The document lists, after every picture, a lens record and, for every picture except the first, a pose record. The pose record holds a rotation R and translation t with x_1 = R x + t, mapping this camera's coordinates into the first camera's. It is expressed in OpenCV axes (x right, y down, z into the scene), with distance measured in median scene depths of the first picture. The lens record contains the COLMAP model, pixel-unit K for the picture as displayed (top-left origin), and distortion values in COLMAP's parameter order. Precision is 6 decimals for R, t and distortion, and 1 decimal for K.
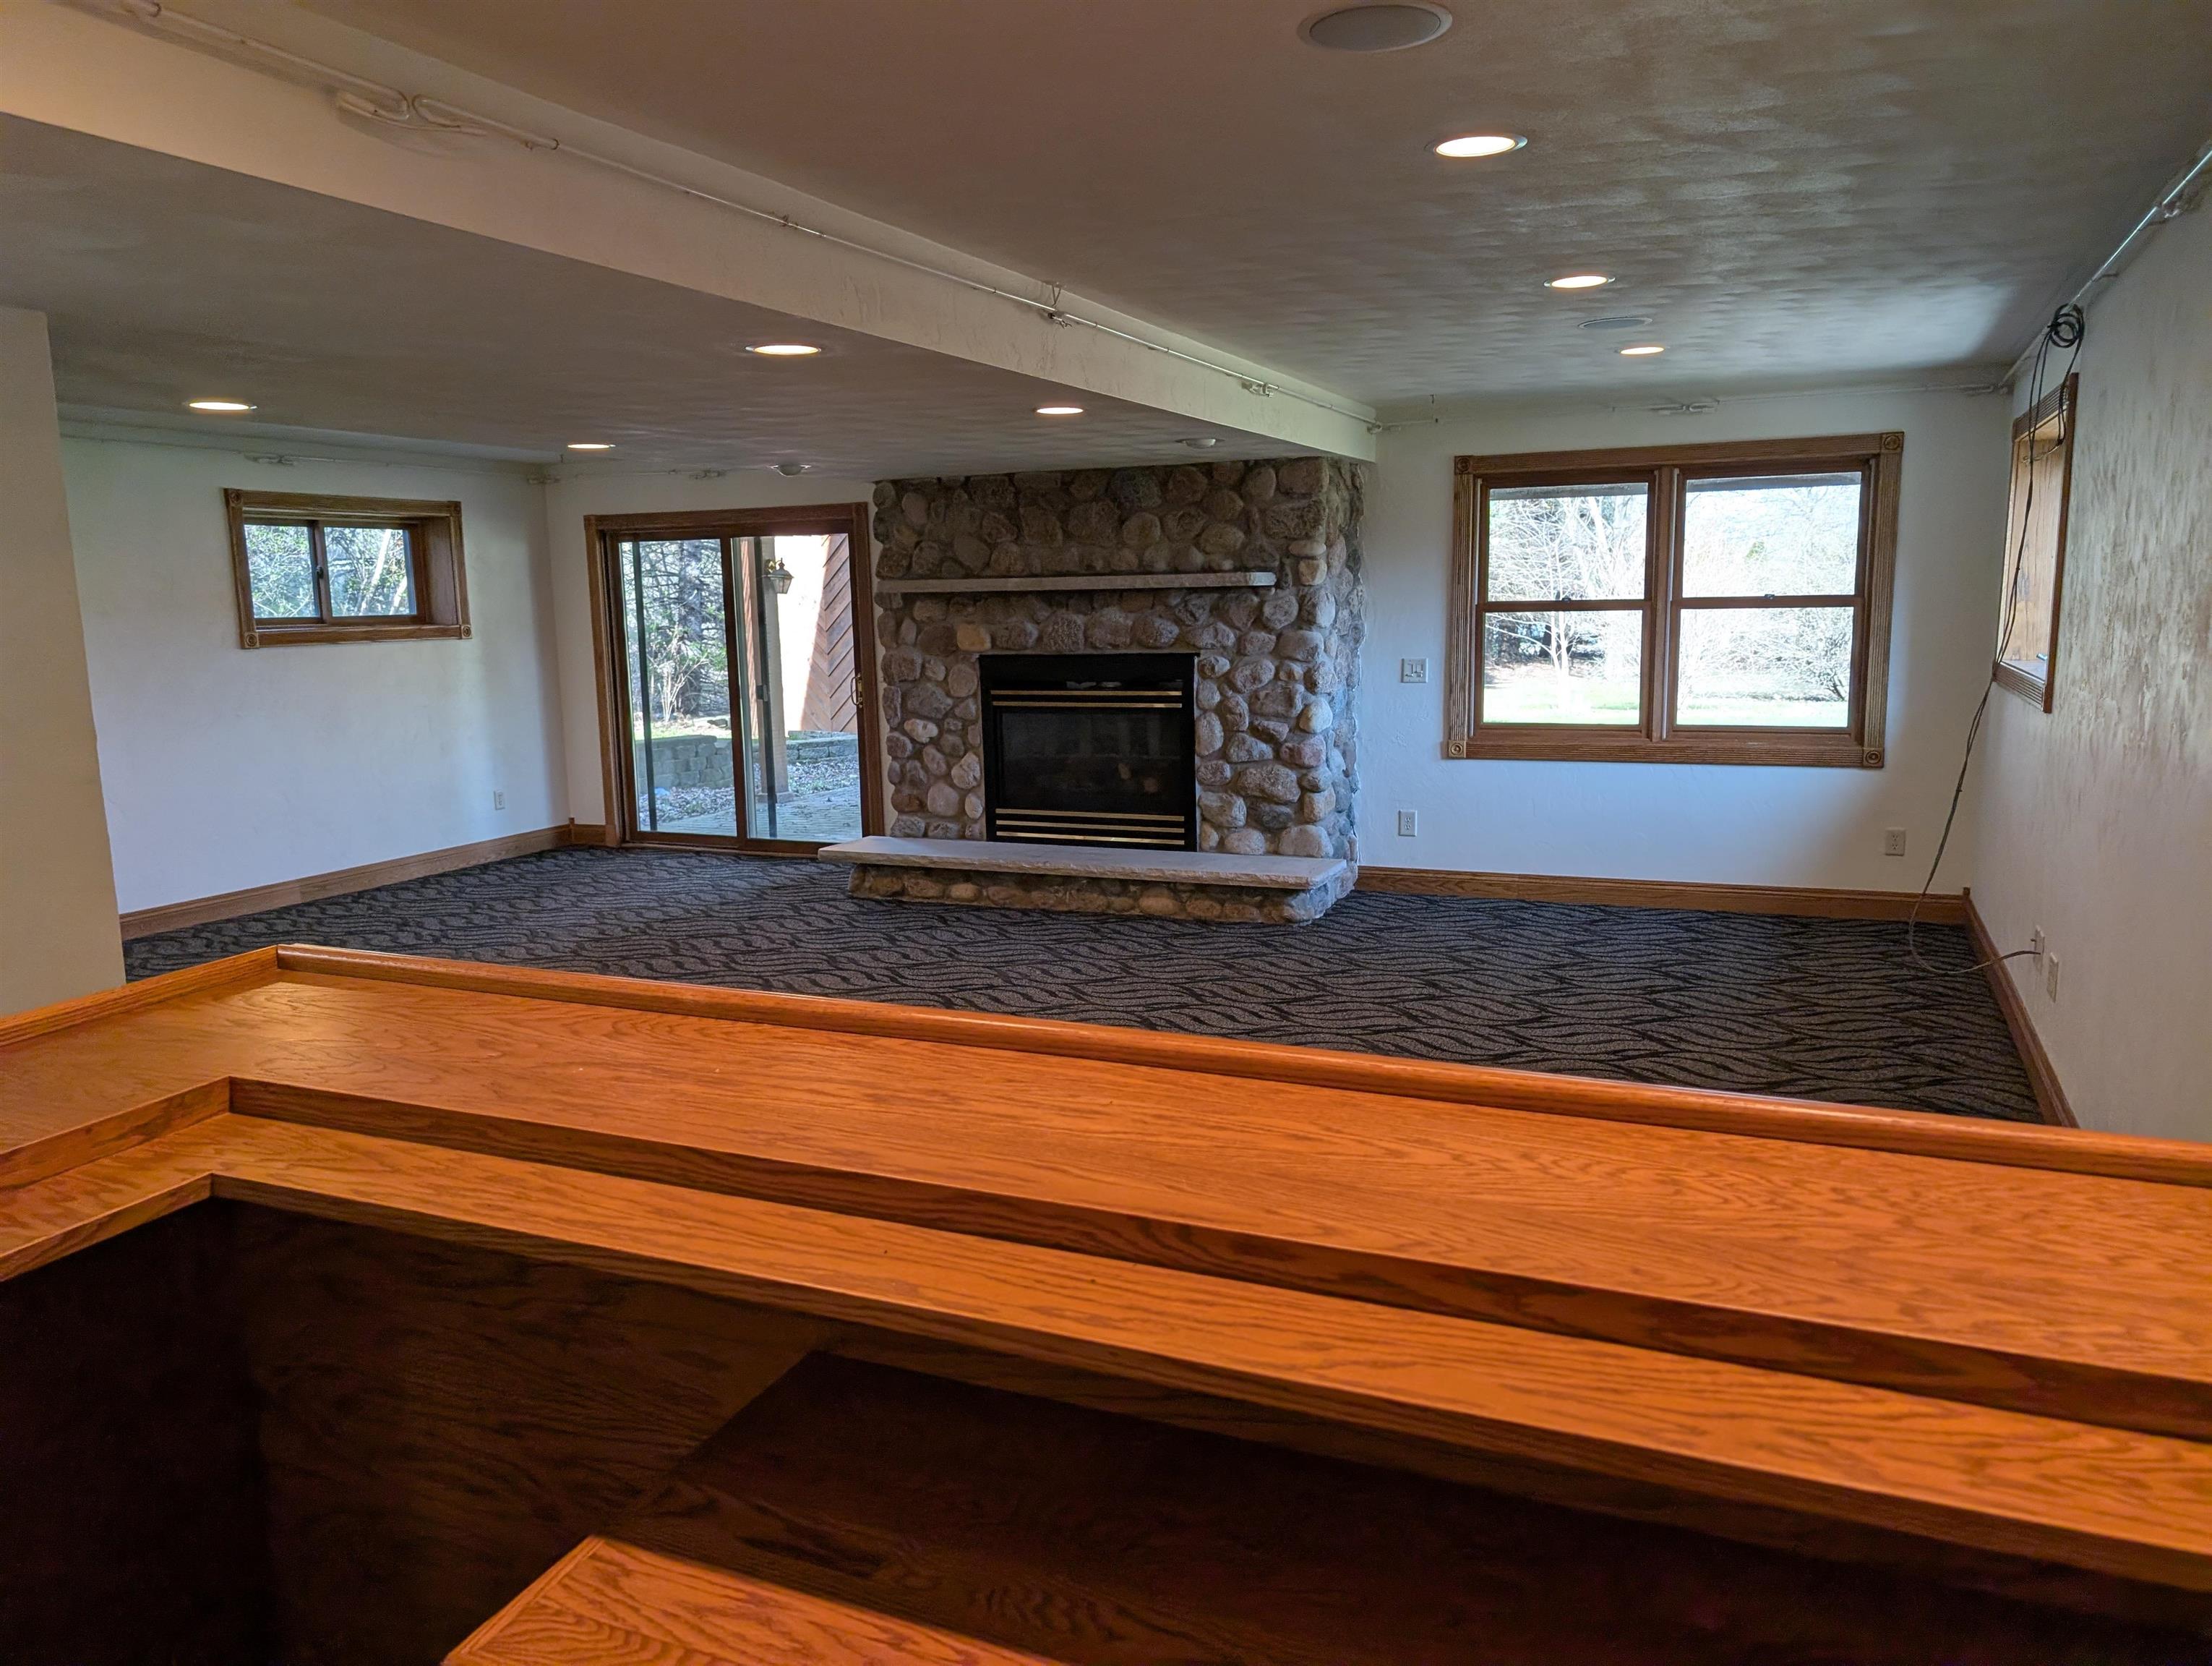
lens RADIAL K [[1588.1, 0, 1087.2], [0, 1588.1, 866.5], [0, 0, 1]] dist [0.032428, -0.033933]
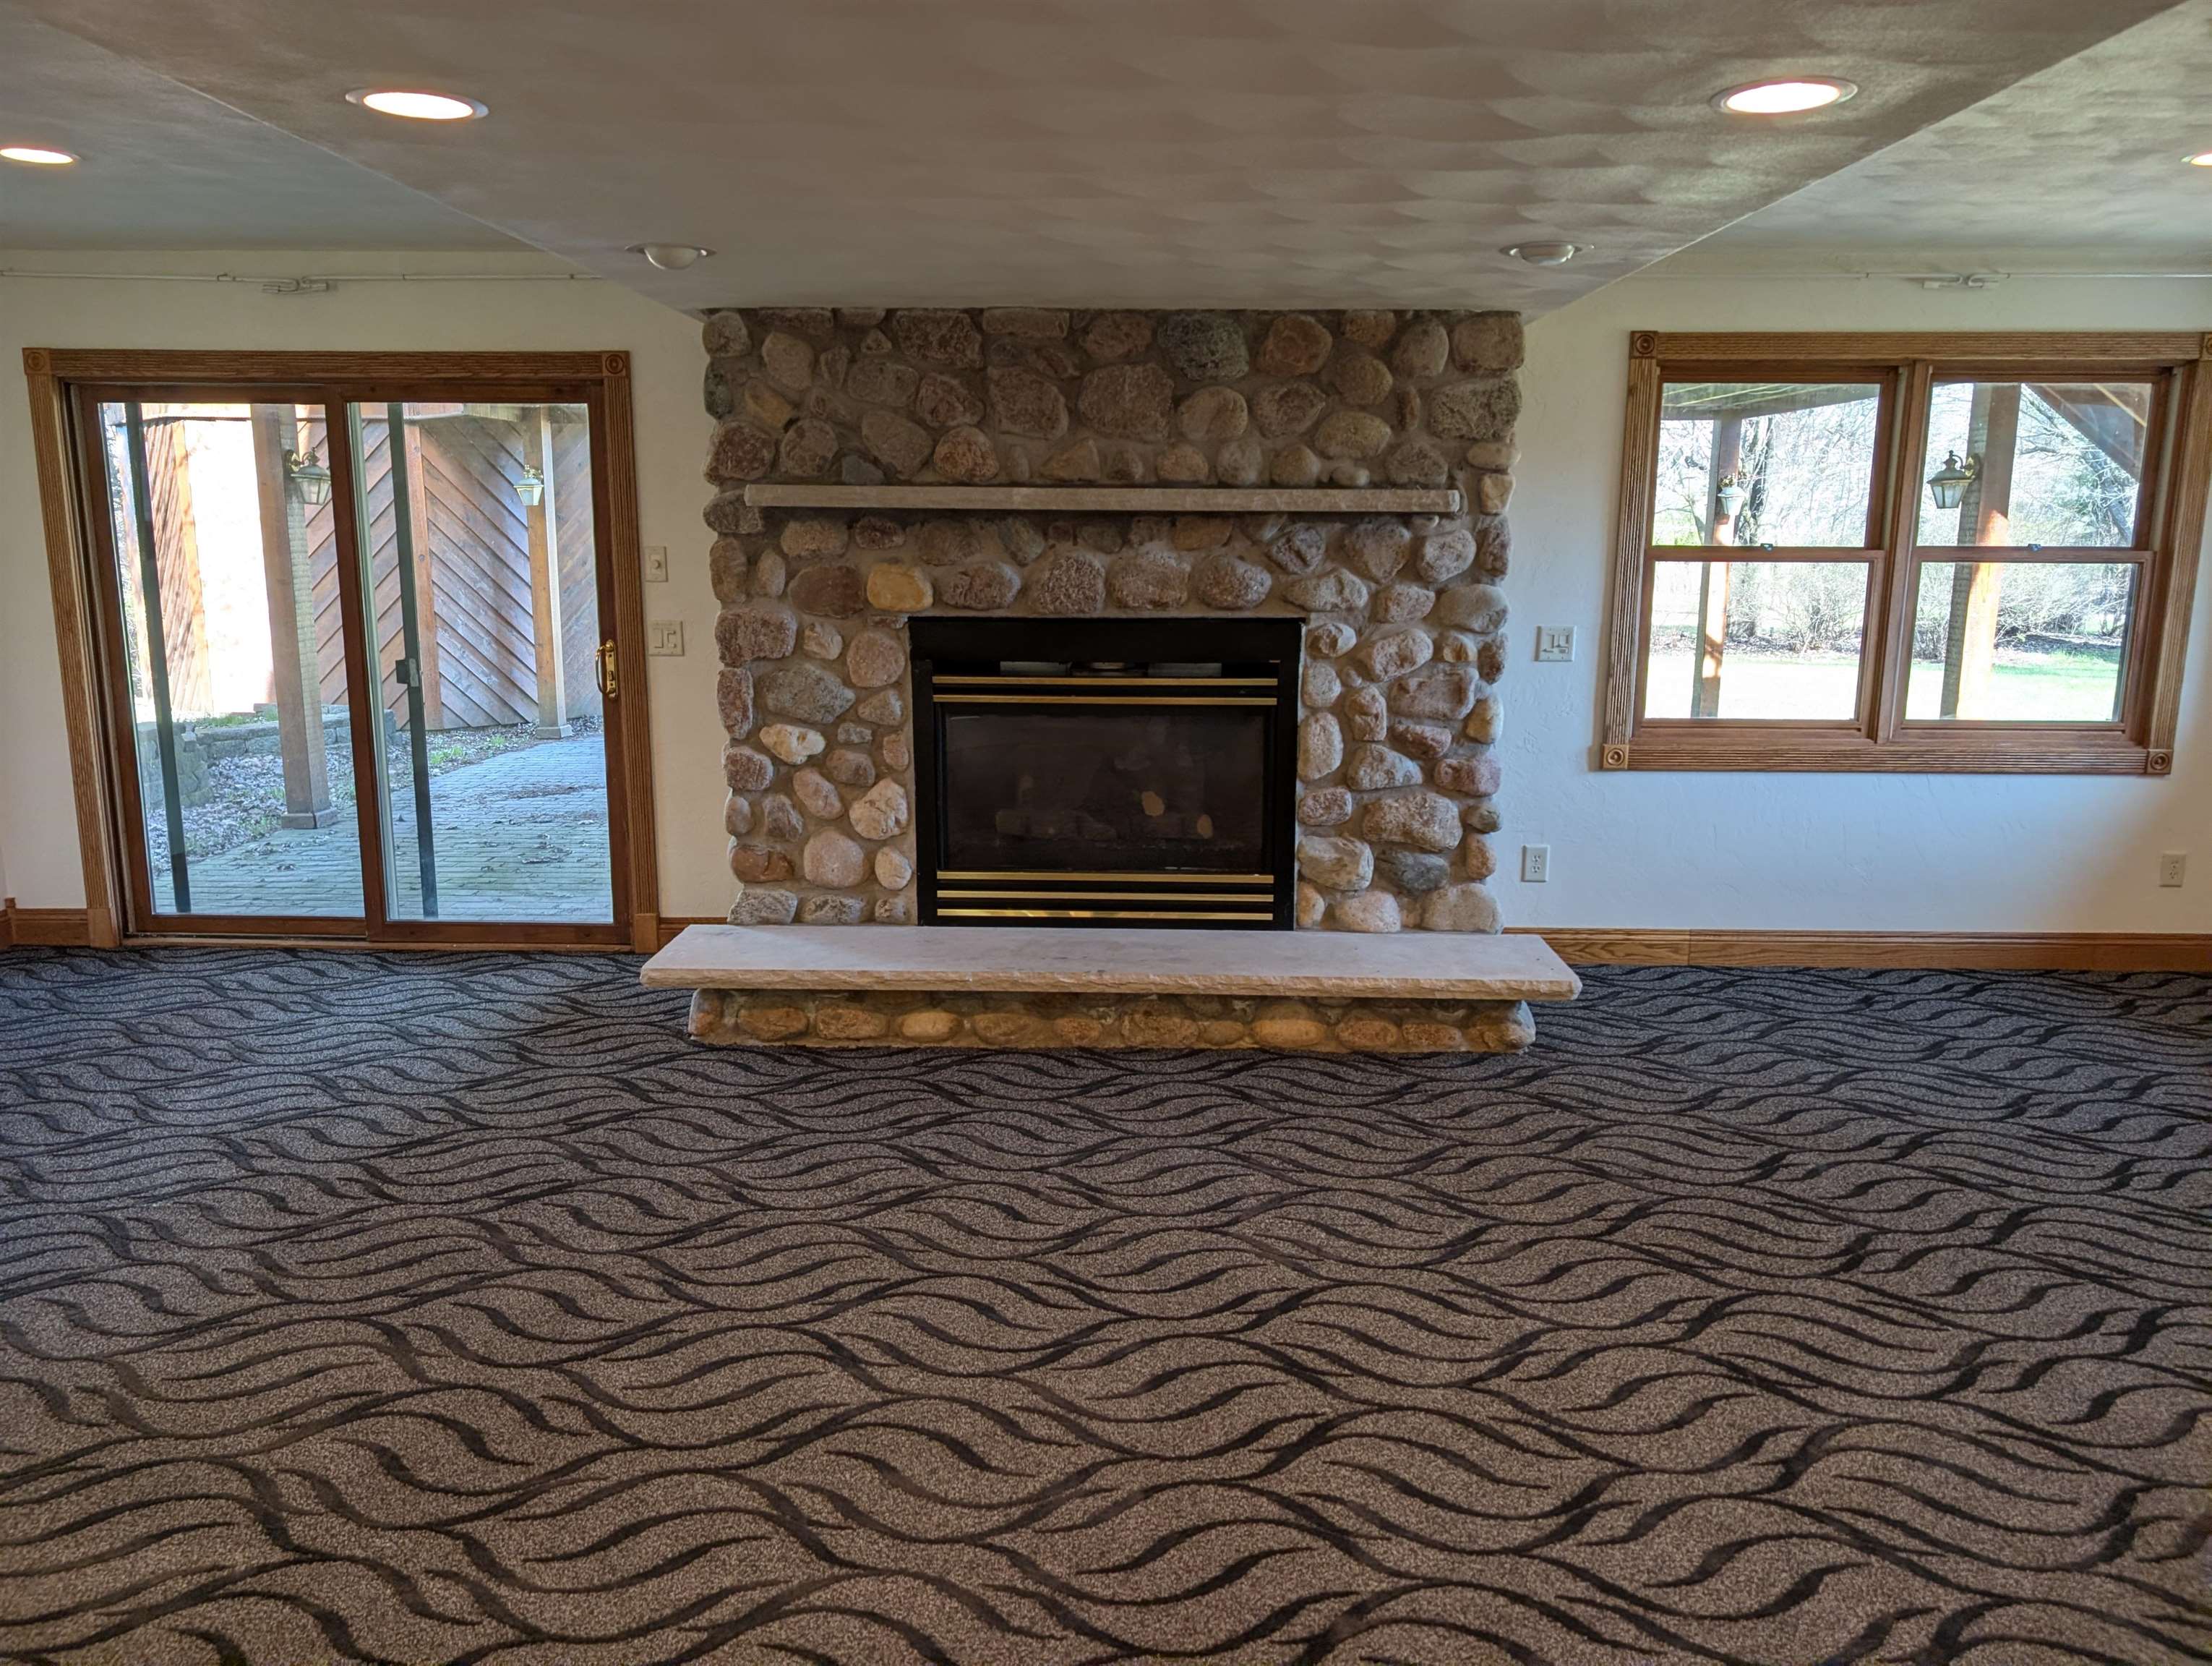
lens RADIAL K [[1588.1, 0, 1097.8], [0, 1588.1, 814.5], [0, 0, 1]] dist [0.032428, -0.033933]
pose [[0.920663, -0.044903, 0.387766, -0.251878], [0.041158, 0.998991, 0.017963, -0.071758], [-0.388182, -0.000578, 0.921583, 0.455360]]
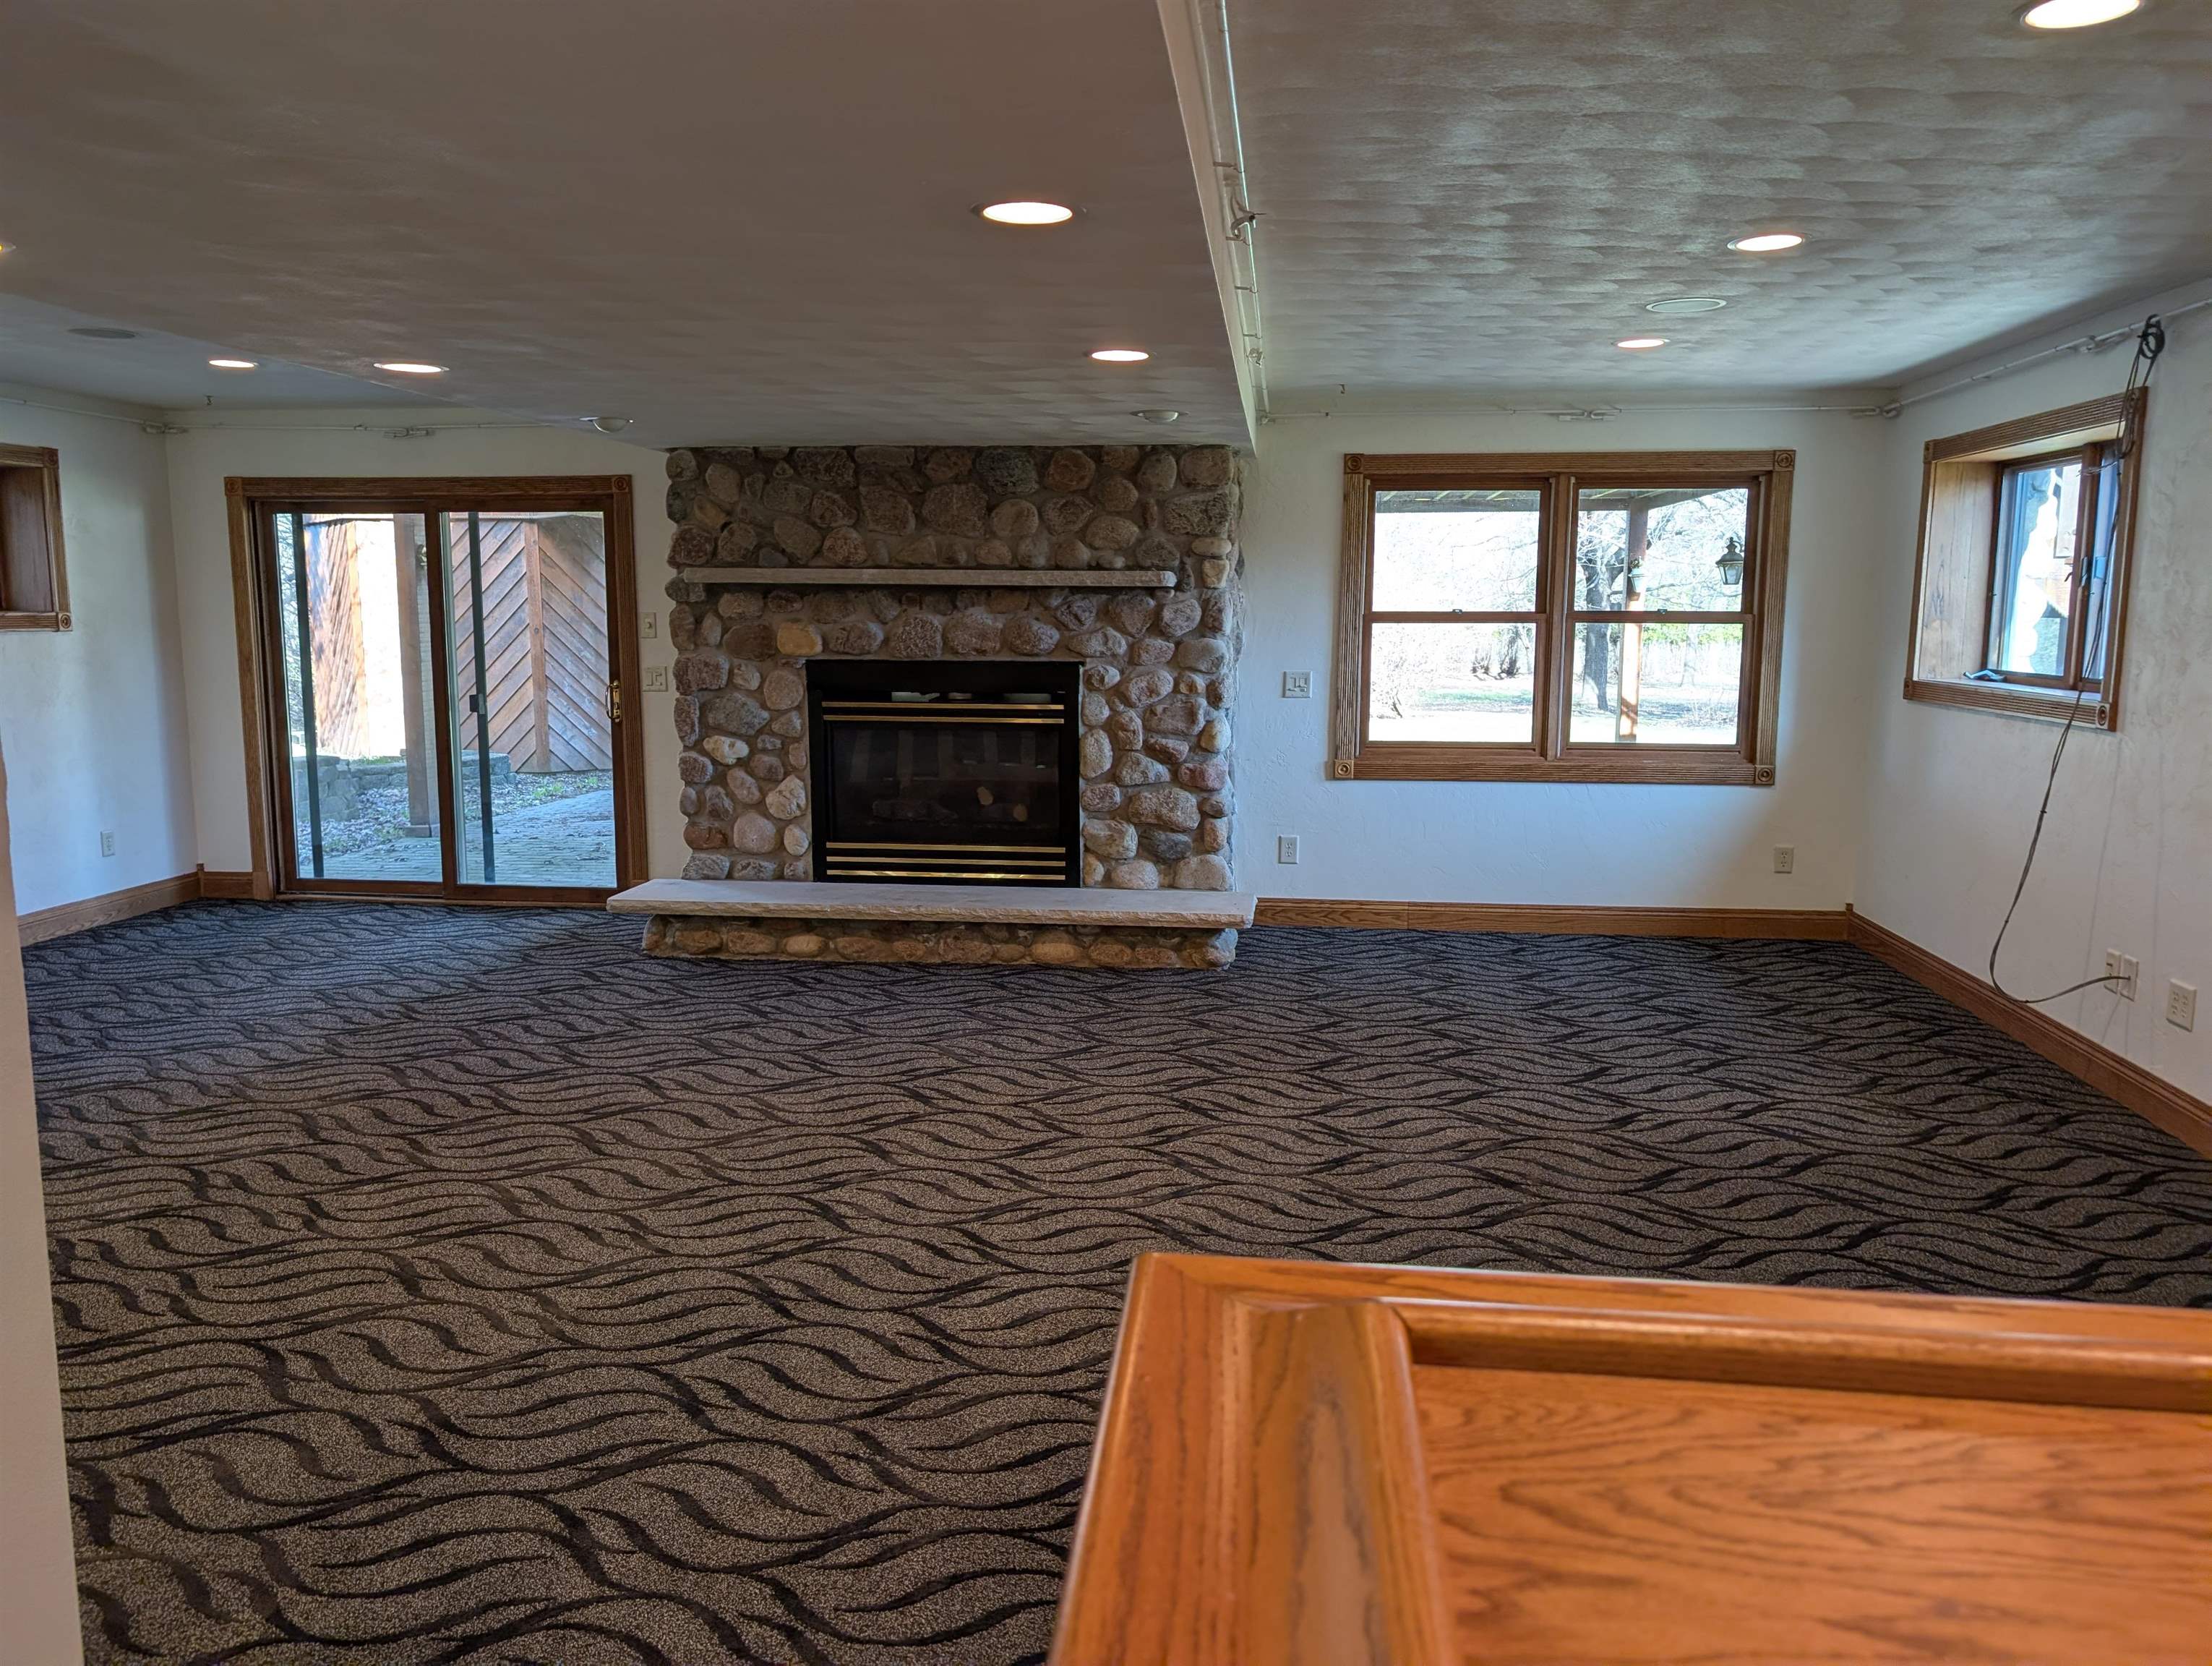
lens RADIAL K [[1588.1, 0, 1105.2], [0, 1588.1, 817.6], [0, 0, 1]] dist [0.032428, -0.033933]
pose [[0.952427, -0.016429, 0.304323, -0.185931], [0.028620, 0.998955, -0.035643, -0.016806], [-0.303419, 0.042657, 0.951902, 0.167681]]
